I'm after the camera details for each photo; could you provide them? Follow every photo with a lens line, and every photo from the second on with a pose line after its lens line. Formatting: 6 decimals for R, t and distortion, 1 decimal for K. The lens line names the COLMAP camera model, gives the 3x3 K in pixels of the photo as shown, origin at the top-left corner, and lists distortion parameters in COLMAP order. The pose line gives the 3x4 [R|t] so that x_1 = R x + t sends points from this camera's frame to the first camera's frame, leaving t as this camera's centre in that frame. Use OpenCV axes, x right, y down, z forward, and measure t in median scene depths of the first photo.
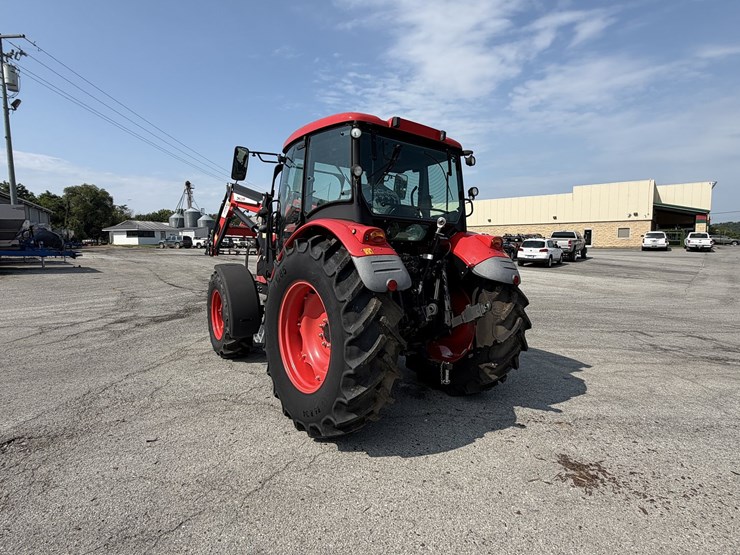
lens RADIAL K [[386.9, 0, 367.1], [0, 386.9, 288.4], [0, 0, 1]] dist [0.001956, -0.000336]
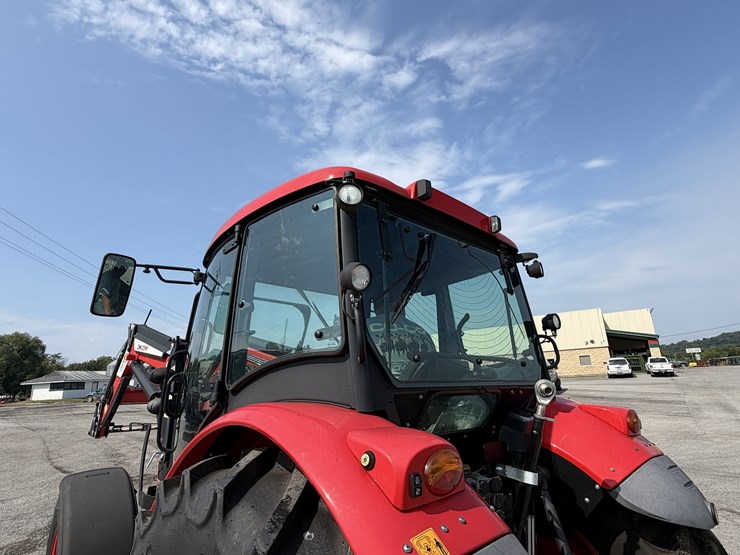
lens RADIAL K [[391.4, 0, 355.8], [0, 391.4, 270.6], [0, 0, 1]] dist [0.001846, 0.000006]
pose [[0.996273, -0.024078, 0.082827, -0.035753], [0.053908, 0.923424, -0.379976, -0.094424], [-0.067336, 0.383025, 0.921281, 0.374449]]
